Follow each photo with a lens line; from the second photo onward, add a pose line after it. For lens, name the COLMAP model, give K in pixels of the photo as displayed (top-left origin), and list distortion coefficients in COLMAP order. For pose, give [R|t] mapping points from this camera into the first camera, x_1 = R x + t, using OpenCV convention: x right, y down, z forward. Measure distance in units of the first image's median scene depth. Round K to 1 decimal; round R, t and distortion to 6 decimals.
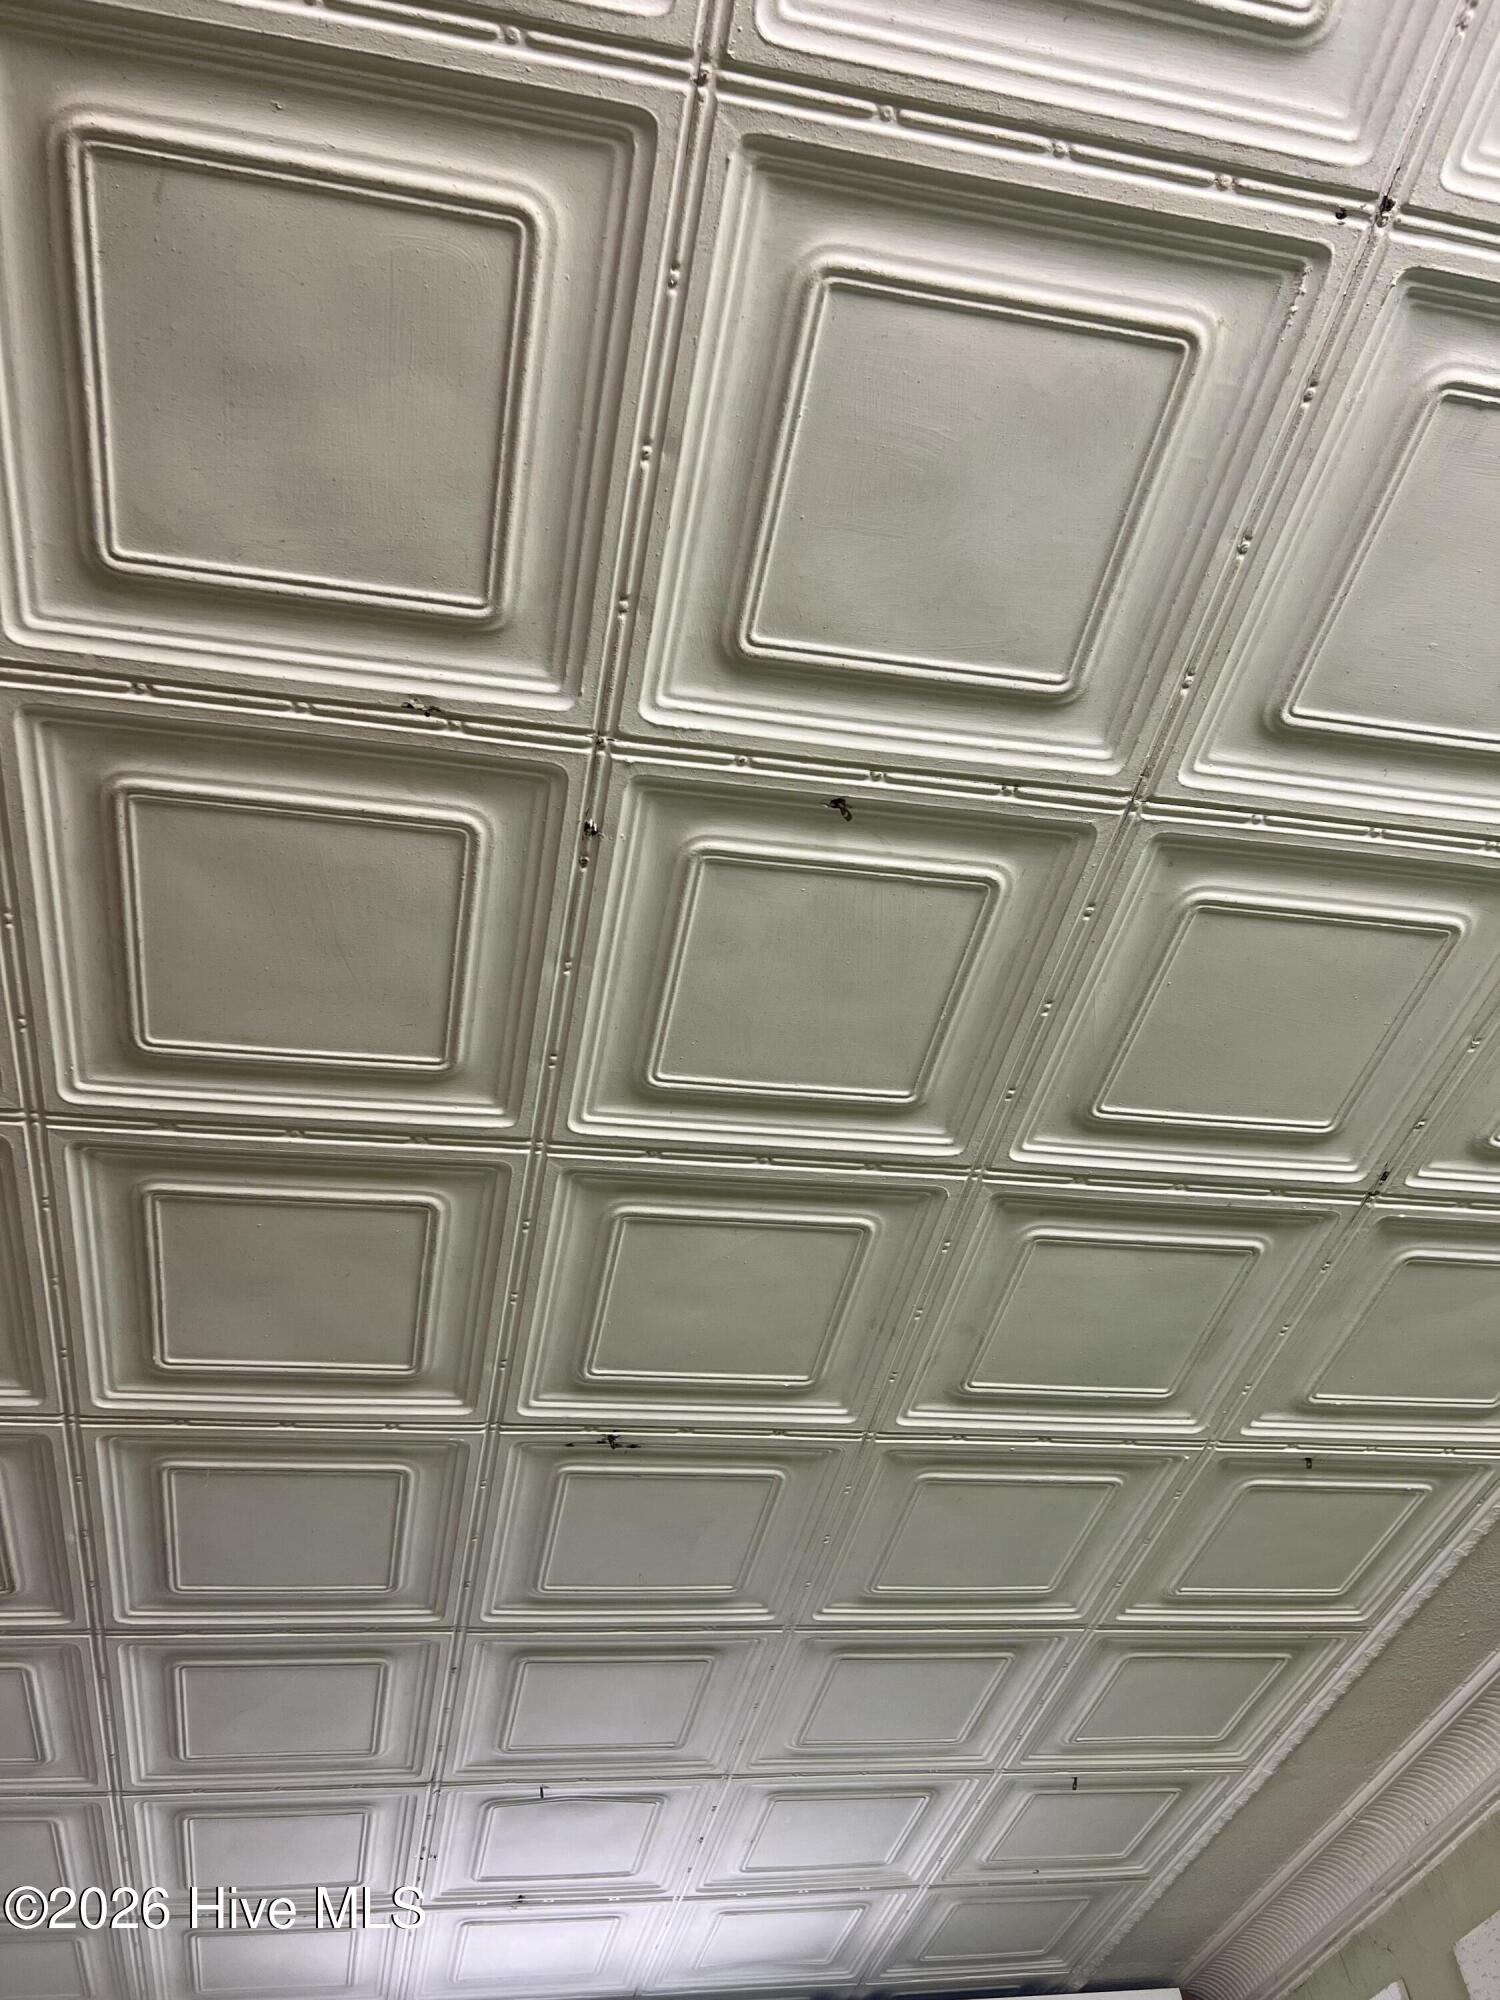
lens RADIAL K [[1509.4, 0, 747.6], [0, 1509.4, 1009.3], [0, 0, 1]] dist [0.057311, -0.067708]
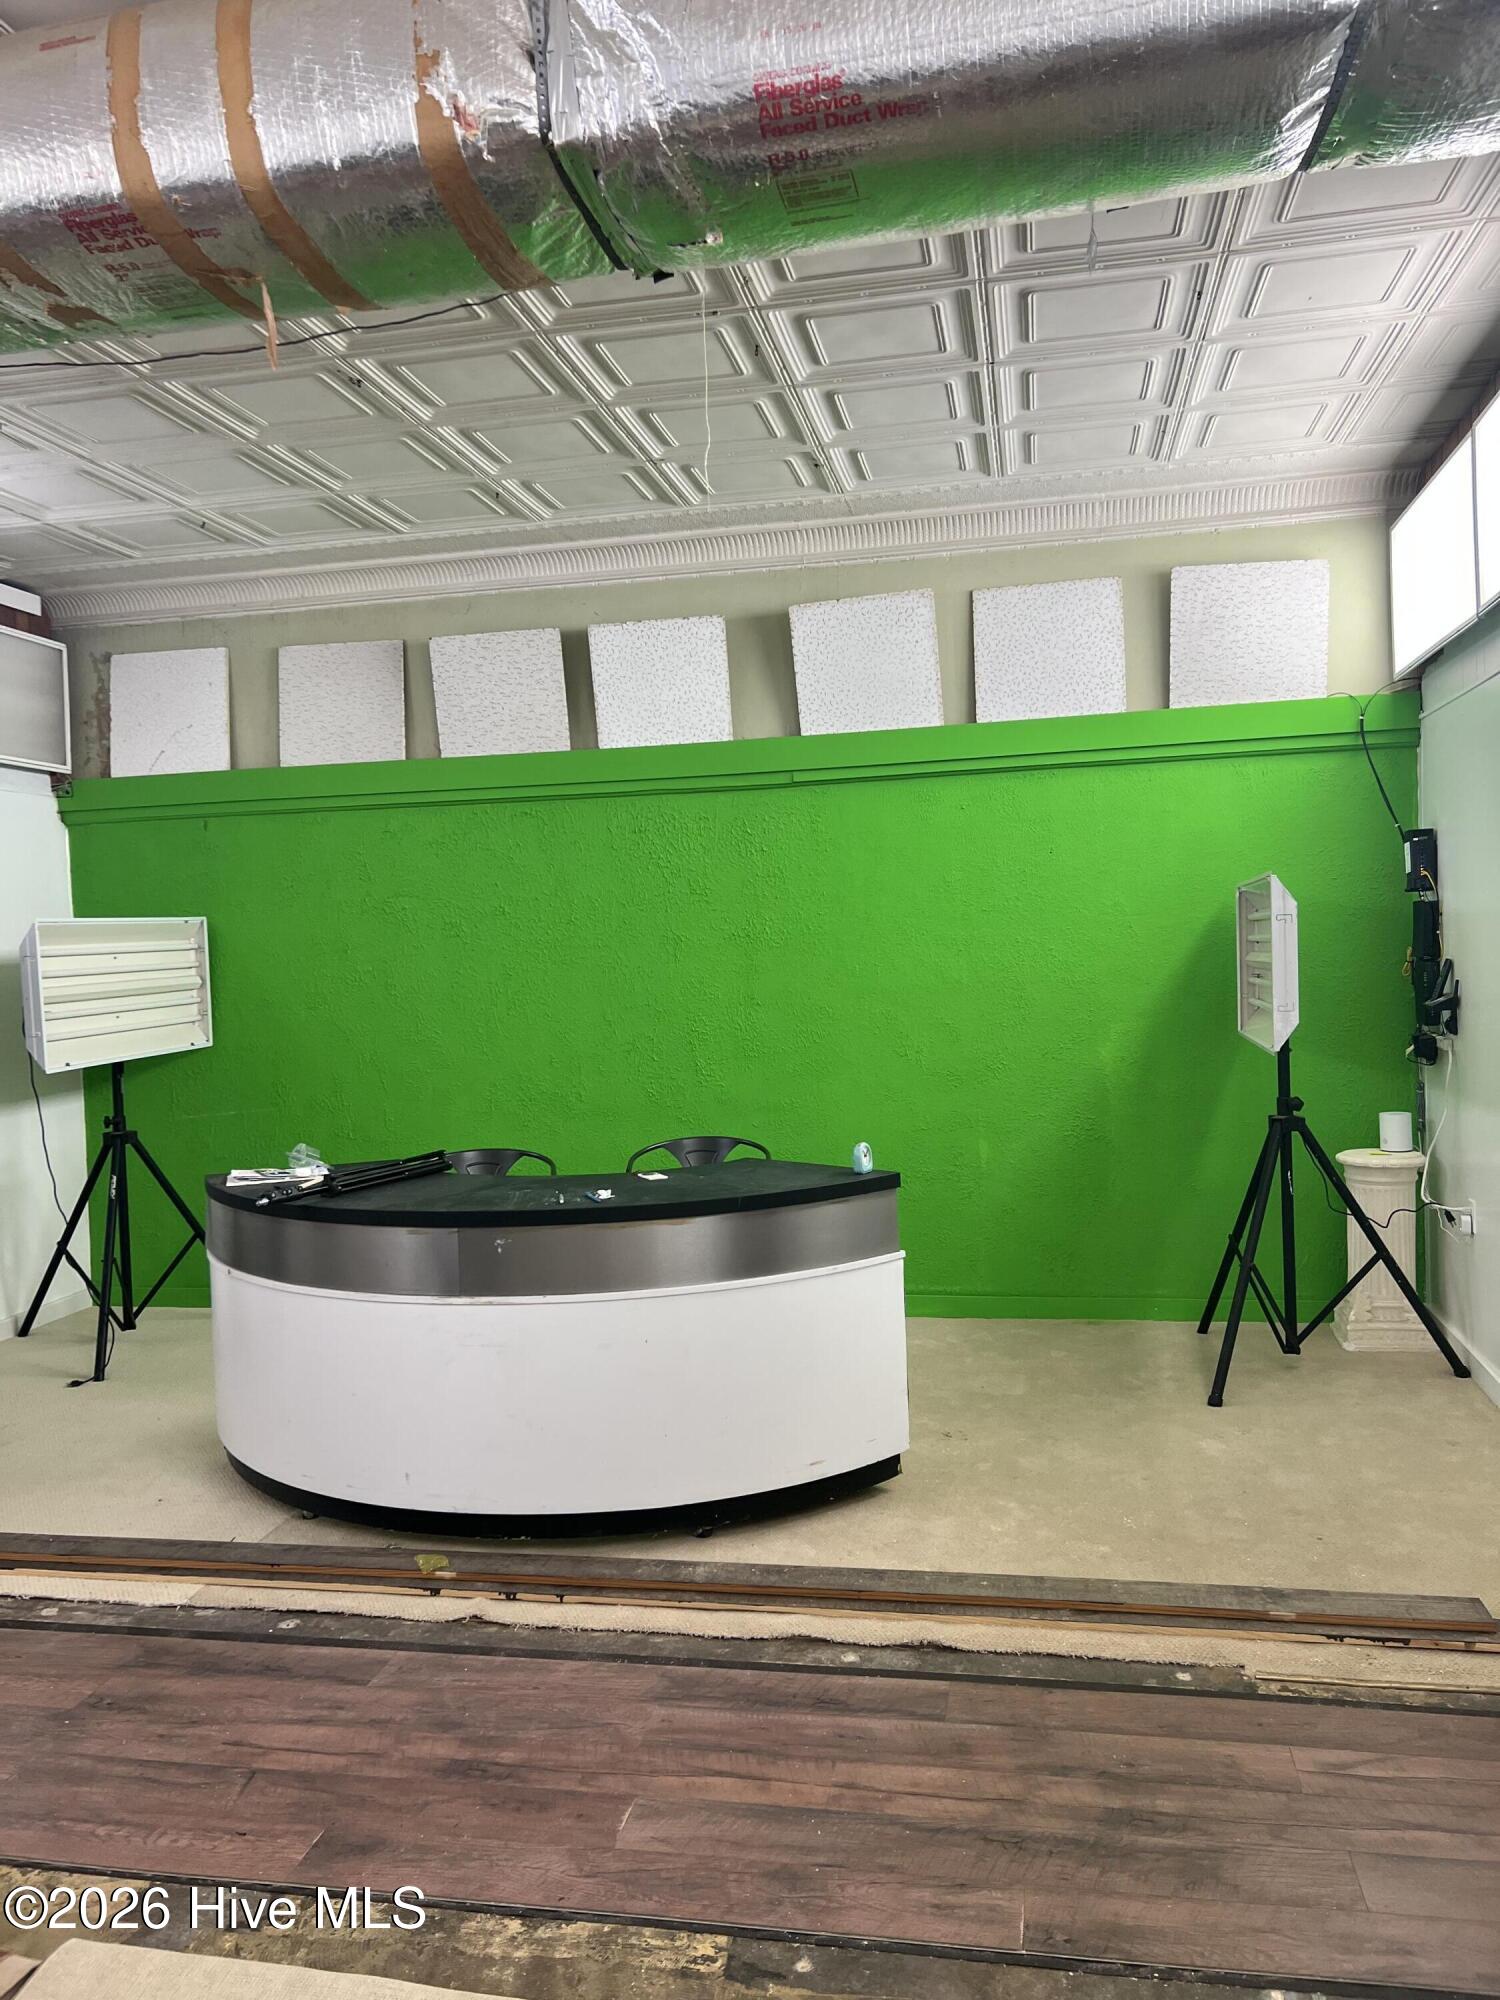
lens RADIAL K [[1509.4, 0, 751.1], [0, 1509.4, 999.4], [0, 0, 1]] dist [0.057311, -0.067708]
pose [[0.376828, 0.050755, 0.924892, -1.293712], [-0.710288, 0.656738, 0.253352, -0.030942], [-0.594552, -0.752409, 0.283528, -0.323732]]
